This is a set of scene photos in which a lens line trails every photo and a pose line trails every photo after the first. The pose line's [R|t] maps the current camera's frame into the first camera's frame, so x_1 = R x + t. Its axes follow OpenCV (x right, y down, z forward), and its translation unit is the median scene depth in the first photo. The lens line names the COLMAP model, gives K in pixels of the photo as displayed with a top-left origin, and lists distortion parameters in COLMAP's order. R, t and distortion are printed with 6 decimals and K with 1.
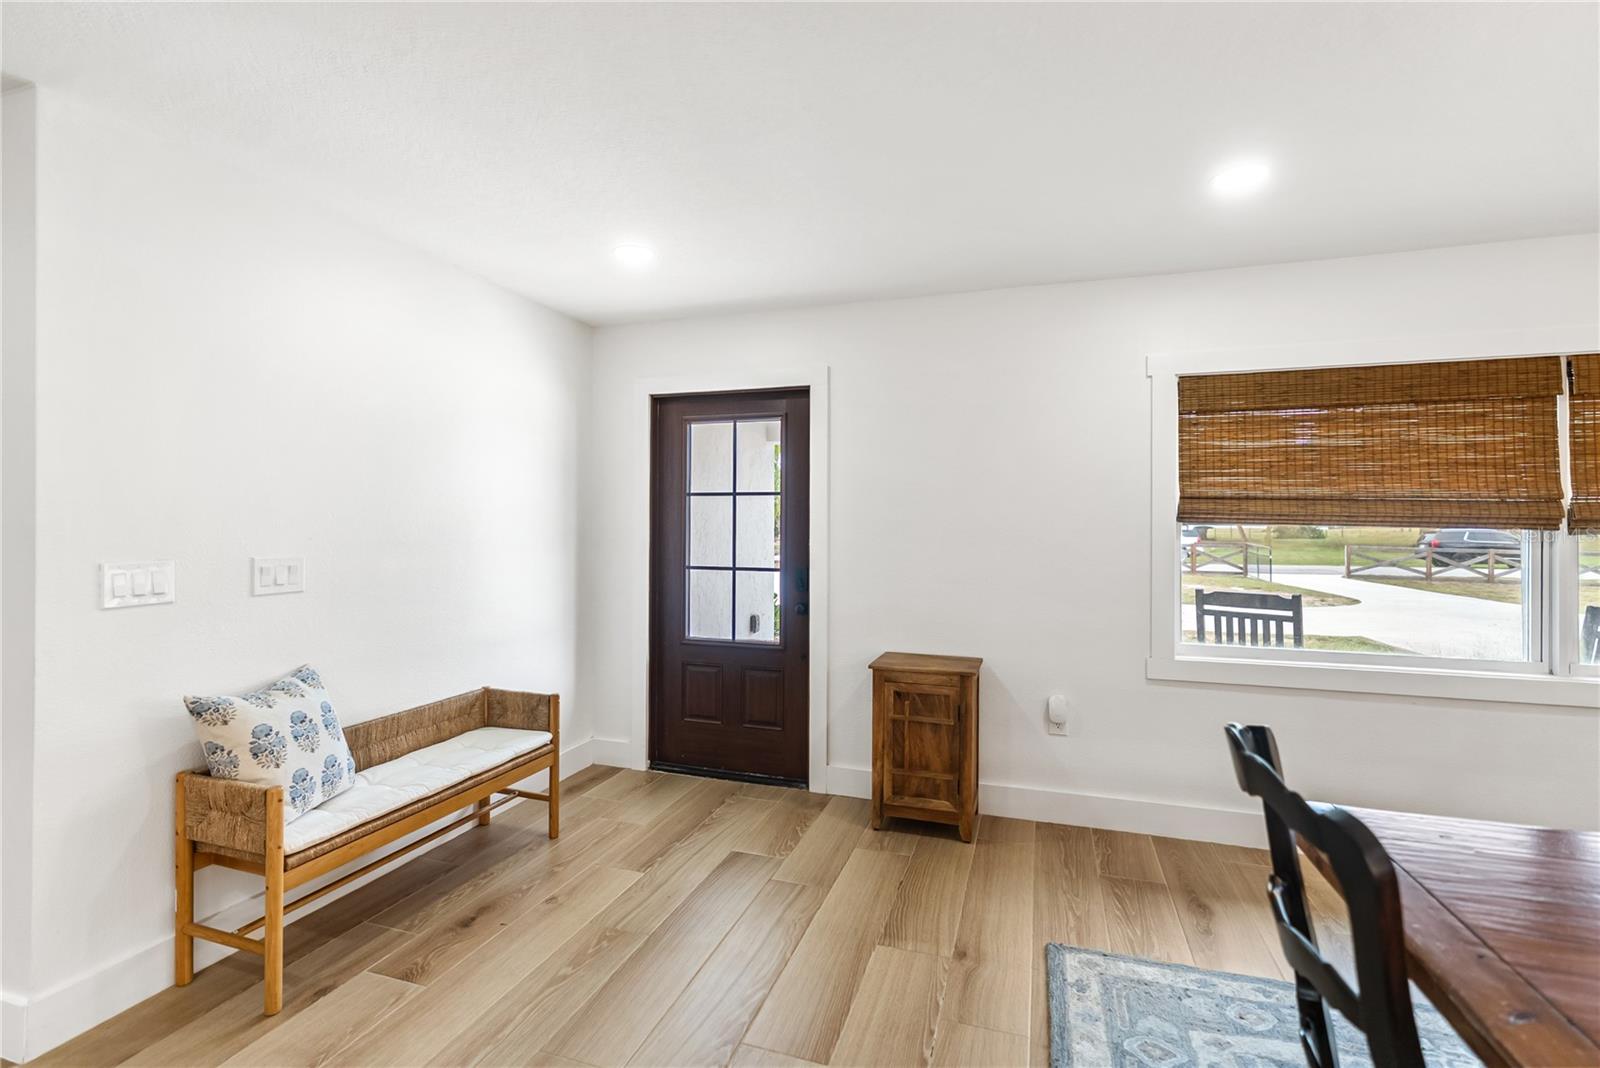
lens RADIAL K [[723.4, 0, 804.1], [0, 723.4, 520.0], [0, 0, 1]] dist [0.000504, 0.000701]
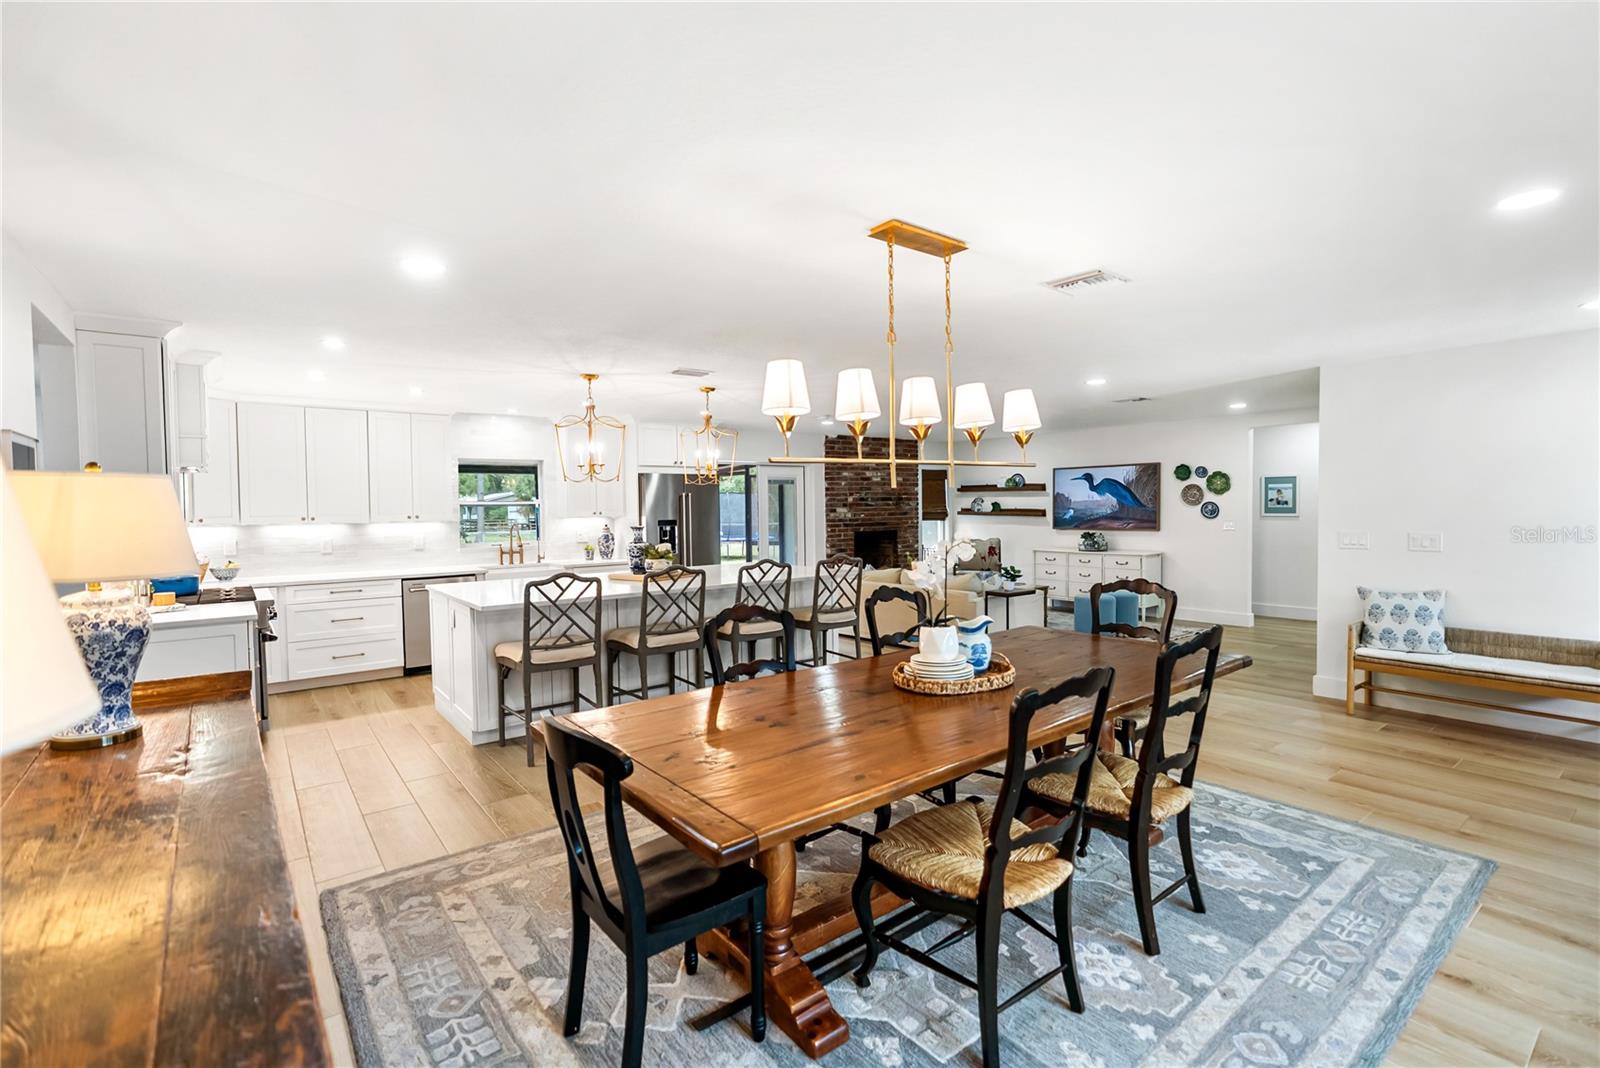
lens RADIAL K [[724.9, 0, 794.6], [0, 724.9, 530.3], [0, 0, 1]] dist [-0.000349, 0.000142]
pose [[-0.561431, 0.031508, -0.826924, 1.517012], [0.016967, 0.999503, 0.026564, -0.031334], [0.827350, 0.000884, -0.561687, 0.522804]]
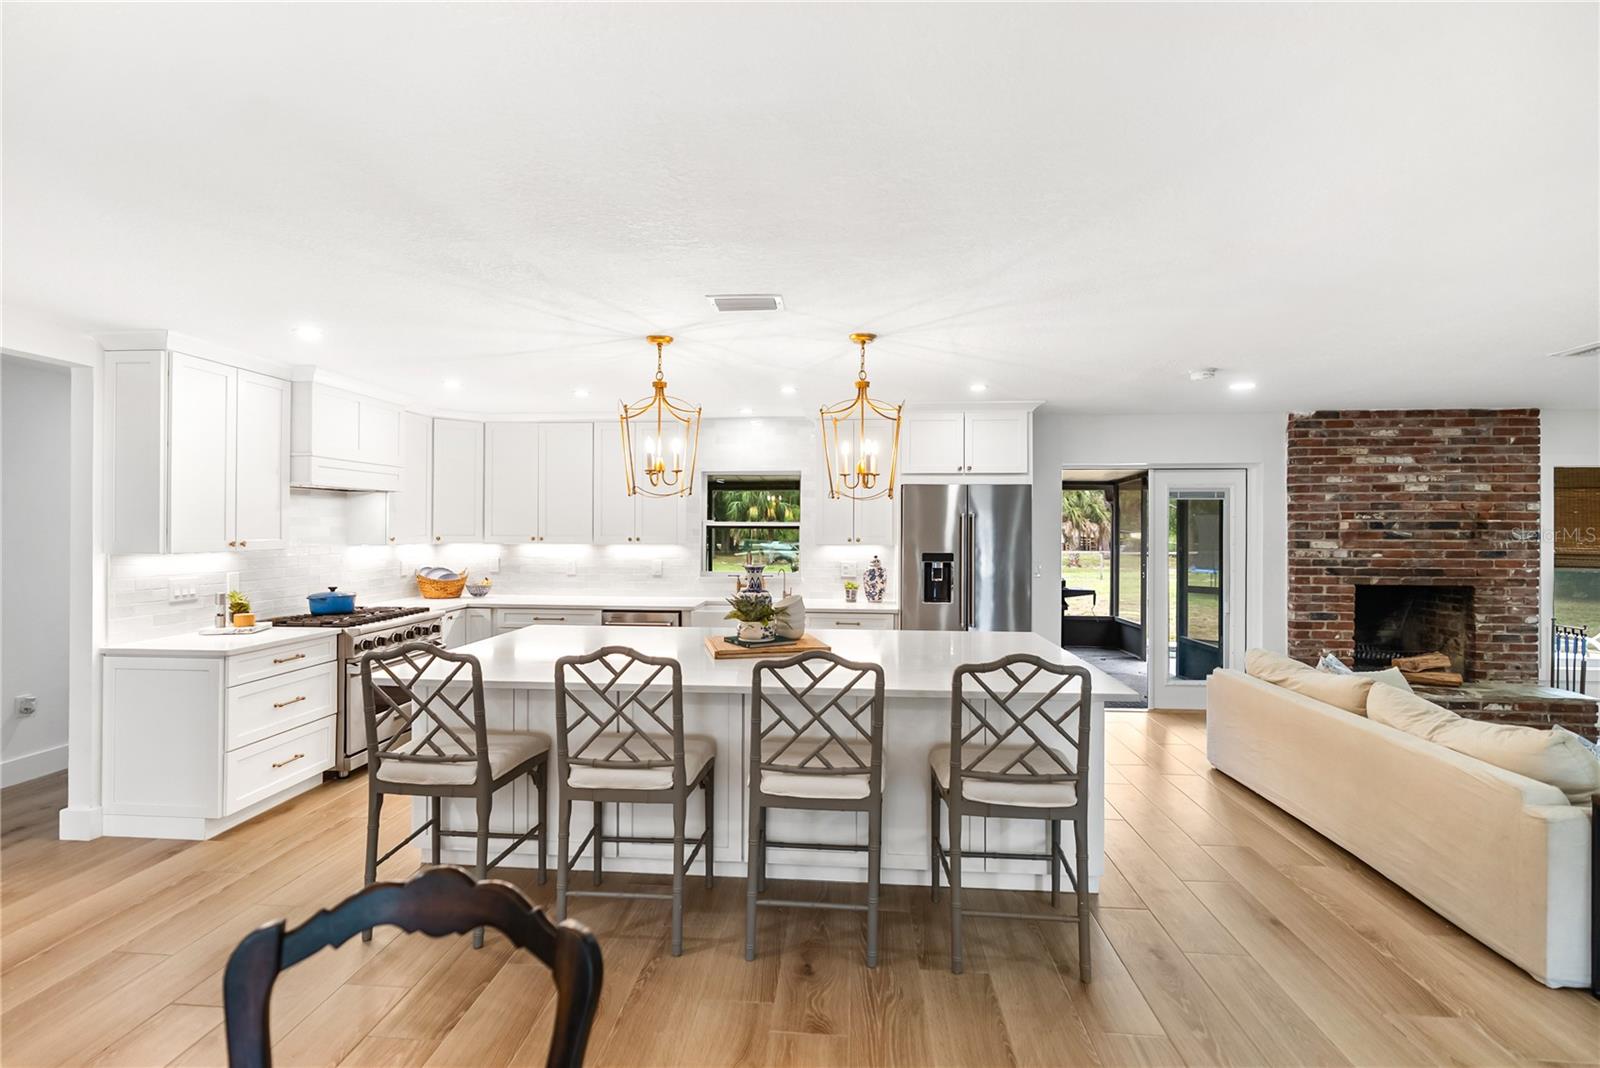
lens RADIAL K [[728.6, 0, 794.5], [0, 728.6, 526.8], [0, 0, 1]] dist [-0.000638, 0.000765]
pose [[-0.971578, -0.007835, -0.236592, 0.420618], [-0.006191, 0.999951, -0.007694, -0.053938], [0.236640, -0.006011, -0.971579, 0.328515]]
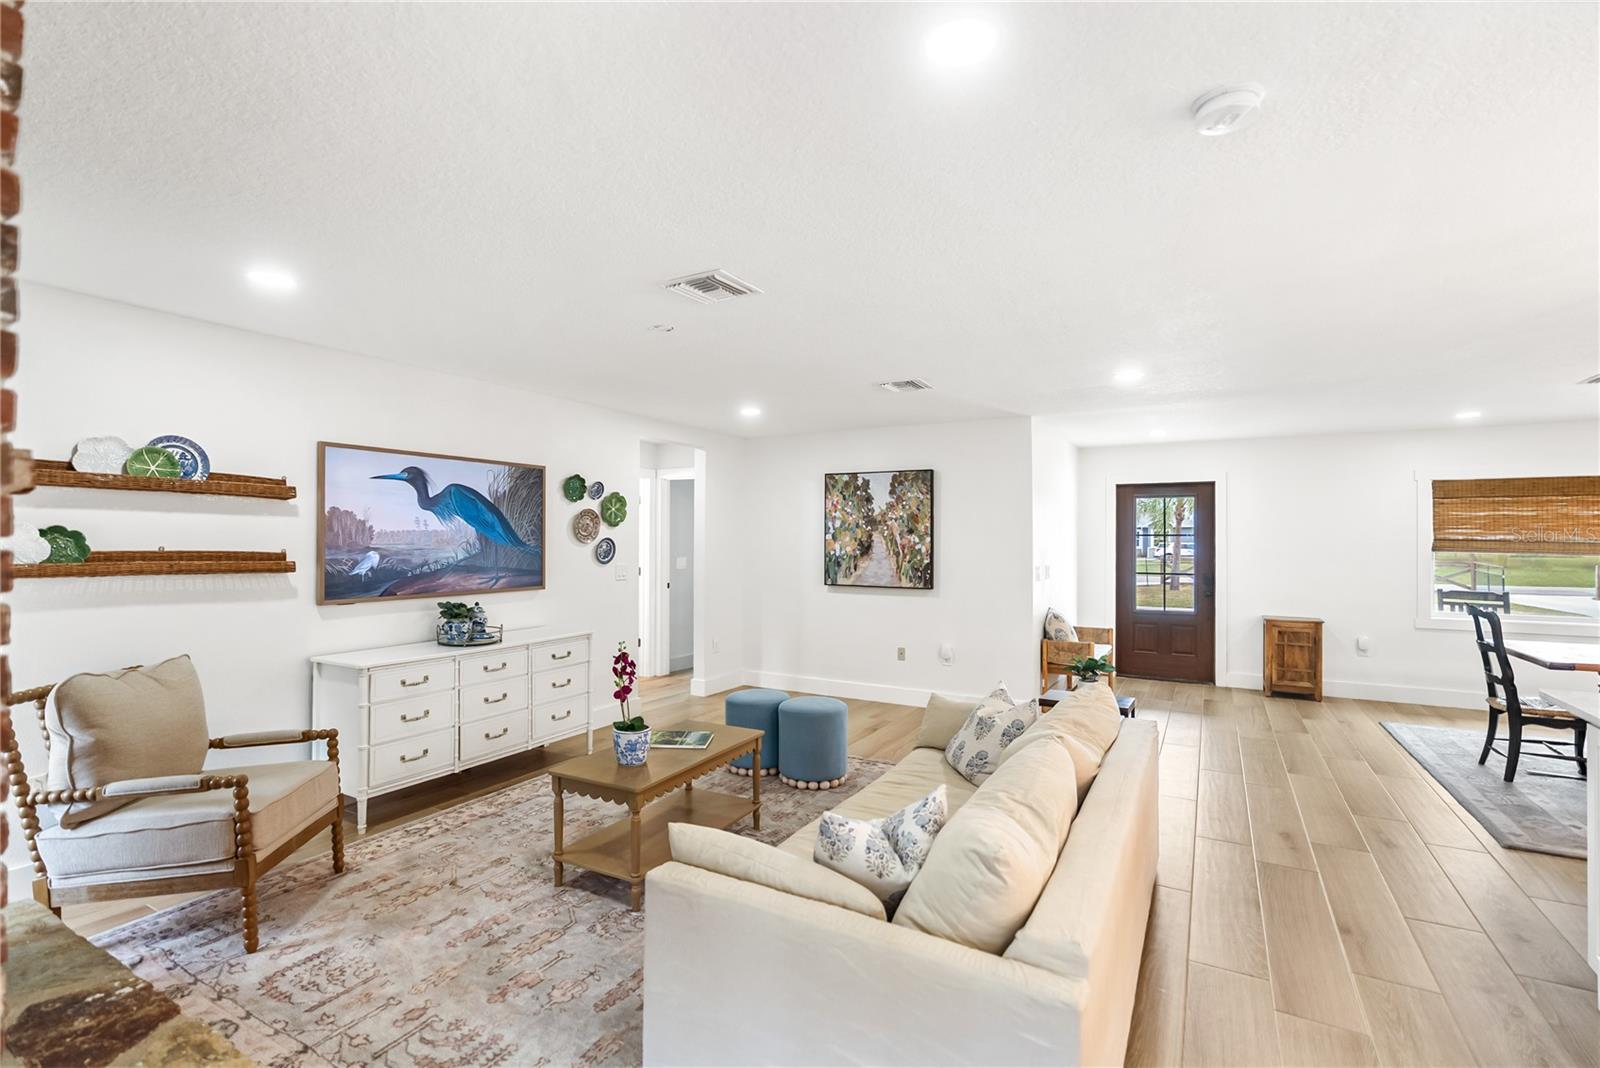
lens RADIAL K [[735.9, 0, 794.2], [0, 735.9, 533.3], [0, 0, 1]] dist [-0.002475, 0.001430]
pose [[0.980271, -0.001398, -0.197651, -0.847955], [0.001069, 0.999998, -0.001767, -0.047313], [0.197653, 0.001521, 0.980271, -1.403634]]
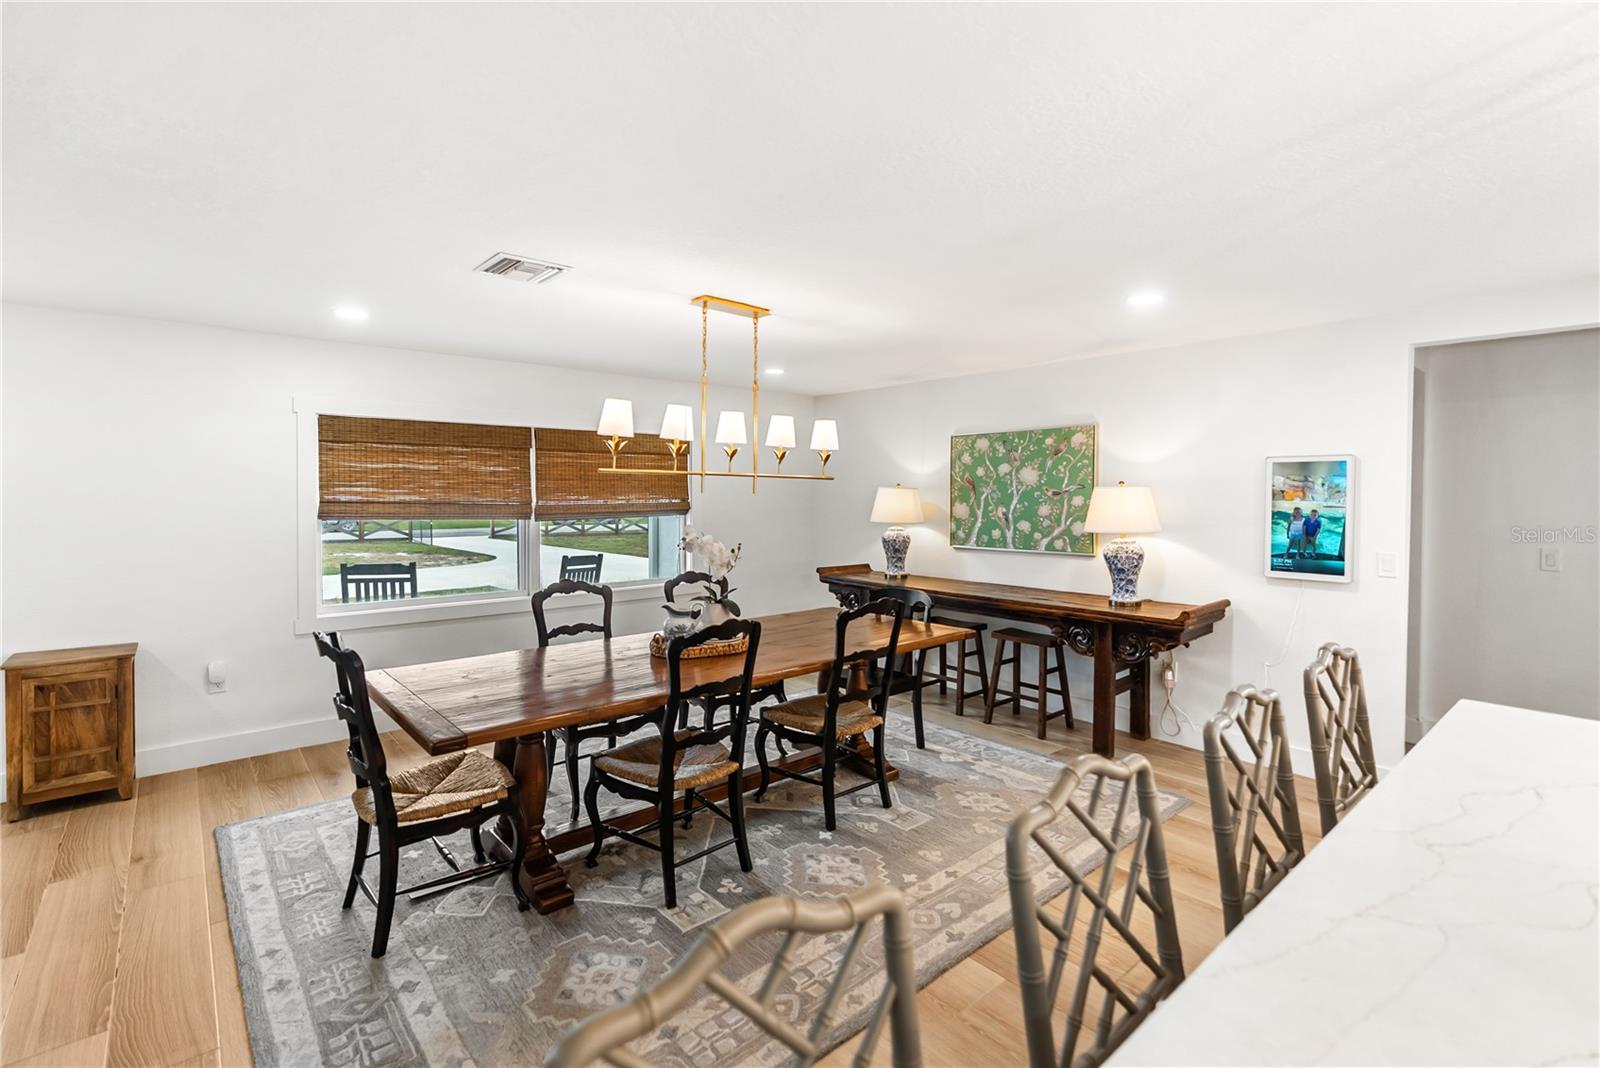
lens RADIAL K [[735.6, 0, 793.0], [0, 735.6, 507.2], [0, 0, 1]] dist [-0.002077, 0.000911]
pose [[0.524459, -0.019547, 0.851211, -0.209891], [-0.007677, 0.999587, 0.027684, -0.067471], [-0.851401, -0.021053, 0.524093, -0.523209]]
